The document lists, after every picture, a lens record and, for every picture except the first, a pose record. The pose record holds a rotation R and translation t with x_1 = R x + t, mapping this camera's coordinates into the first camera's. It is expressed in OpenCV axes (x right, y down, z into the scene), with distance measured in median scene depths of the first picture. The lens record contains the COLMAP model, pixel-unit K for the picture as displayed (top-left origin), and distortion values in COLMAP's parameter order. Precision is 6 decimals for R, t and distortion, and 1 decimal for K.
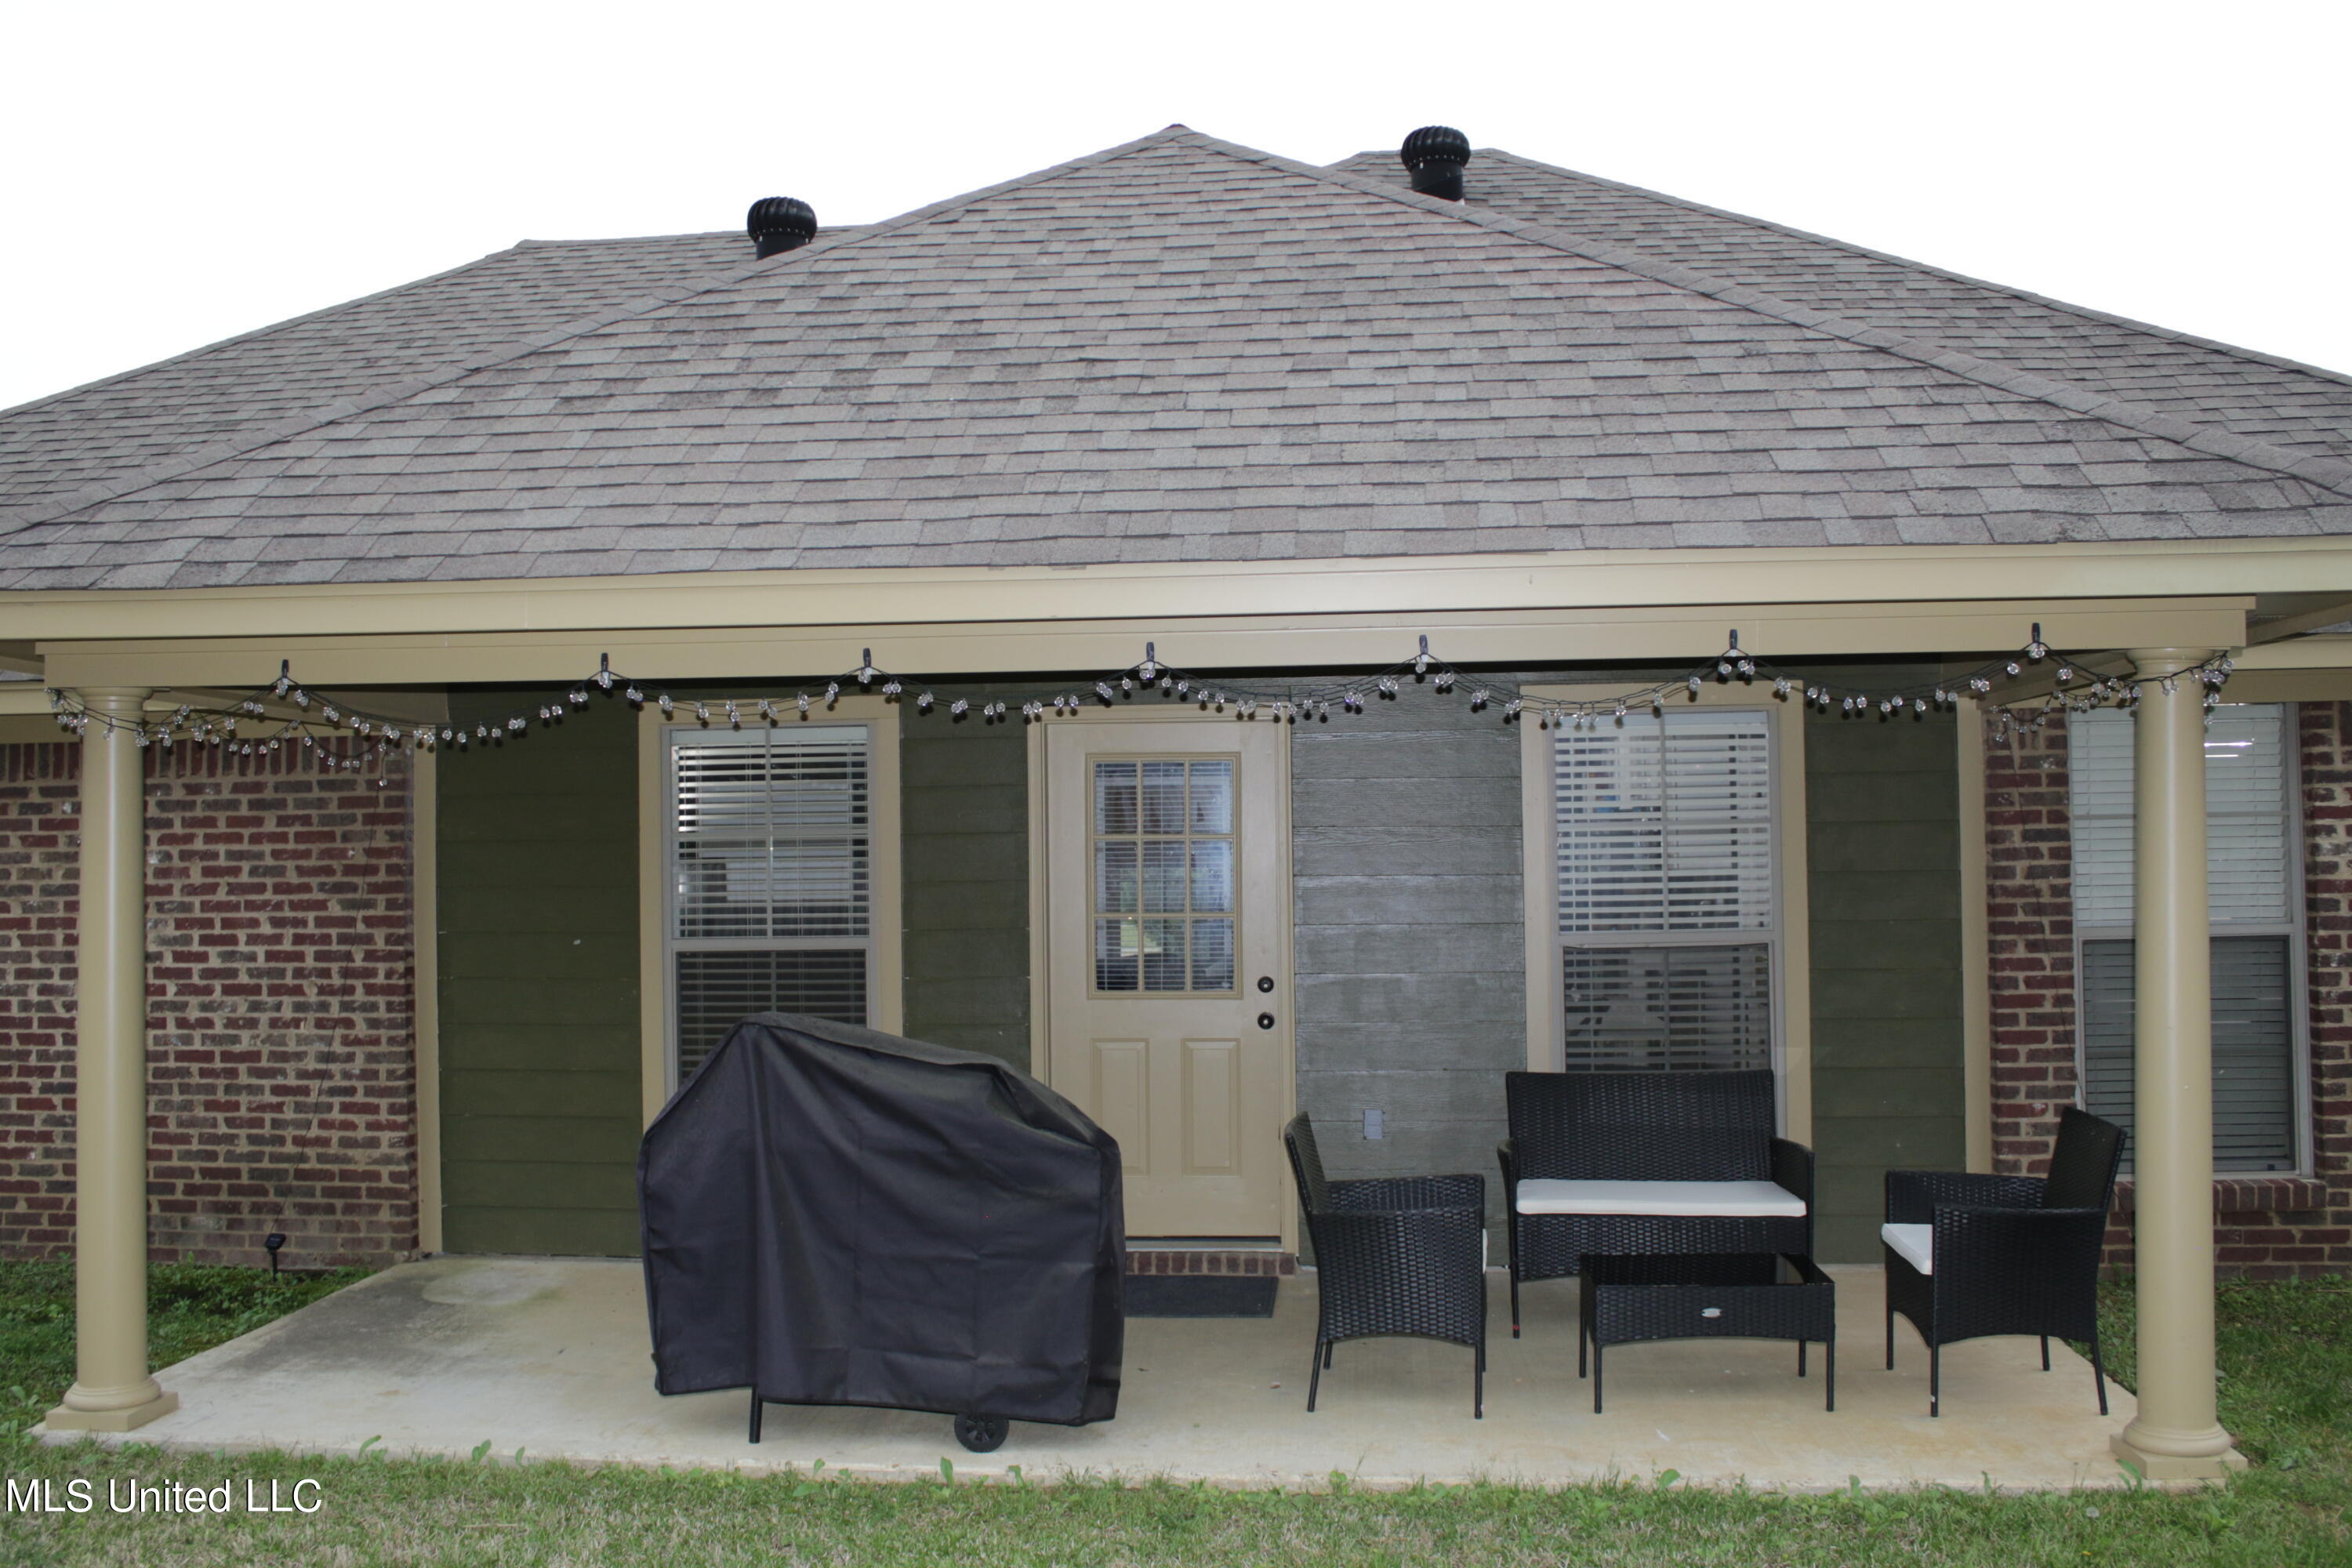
lens RADIAL K [[2054.8, 0, 1177.6], [0, 2054.8, 806.2], [0, 0, 1]] dist [-0.147060, 0.136581]
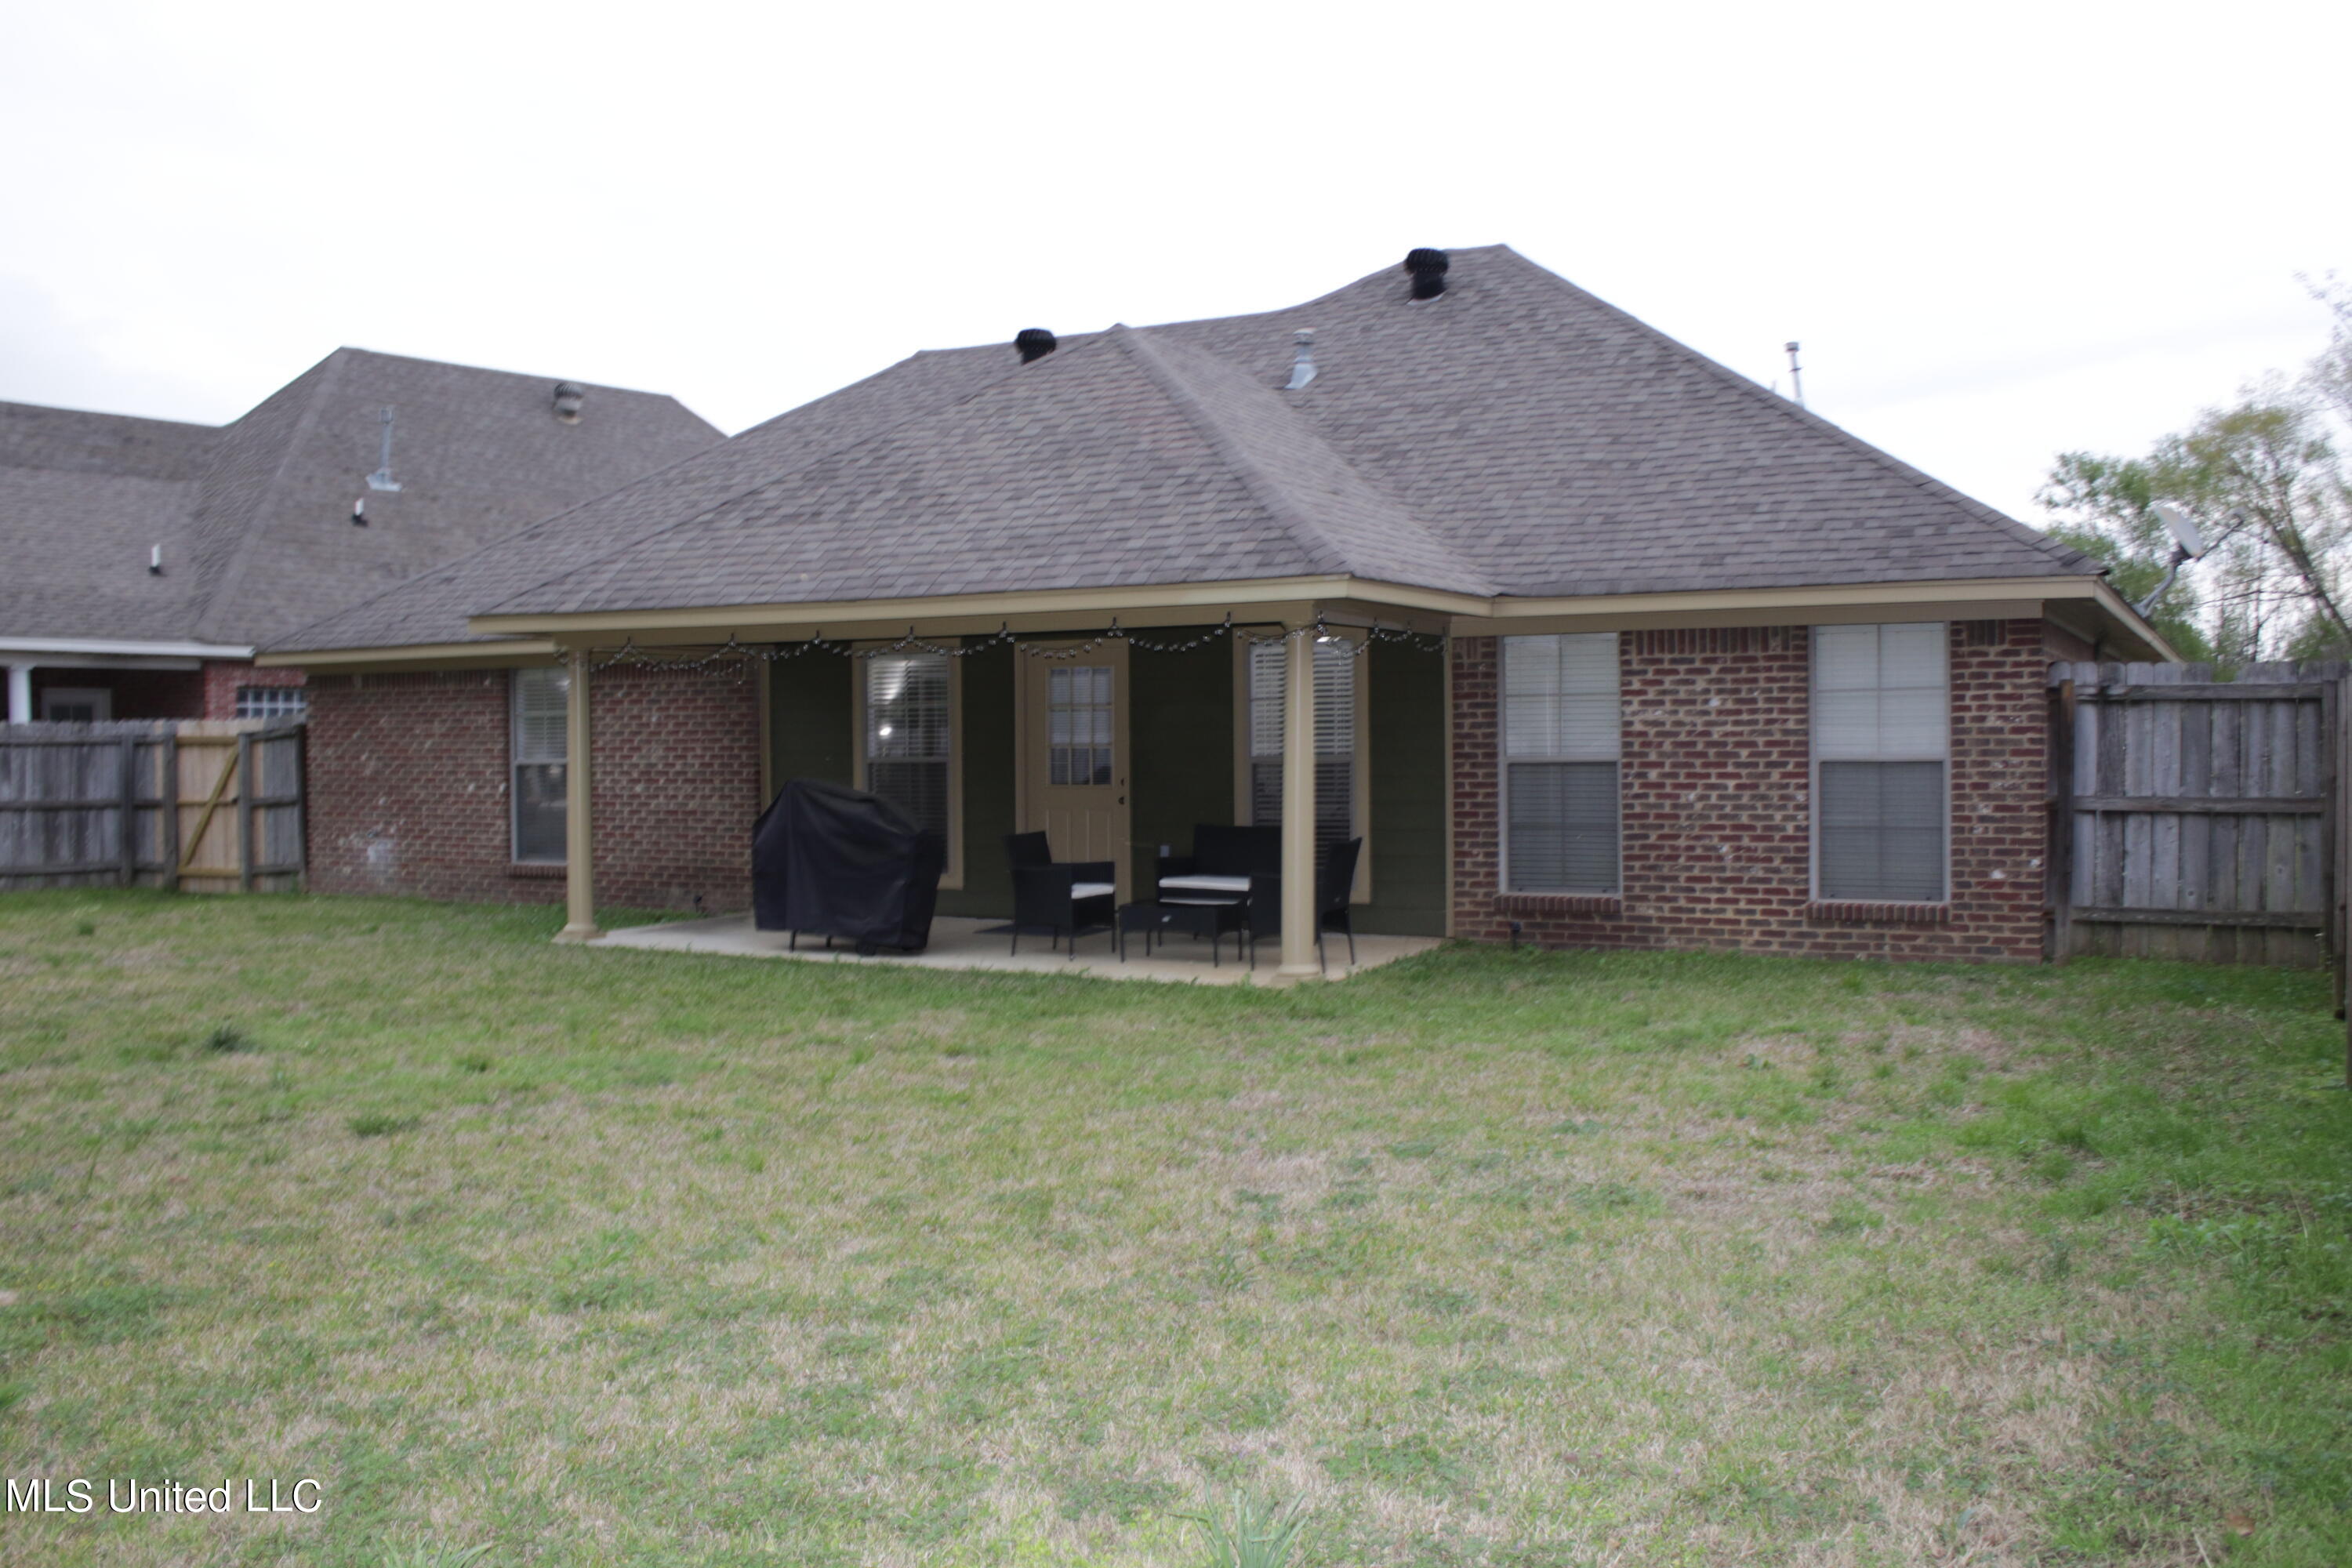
lens RADIAL K [[2079.9, 0, 1154.6], [0, 2079.9, 791.8], [0, 0, 1]] dist [-0.160531, 0.154966]
pose [[0.919996, 0.015118, -0.391635, 0.831043], [0.004853, 0.998740, 0.049954, -0.002635], [0.391897, -0.047858, 0.918764, -0.799454]]
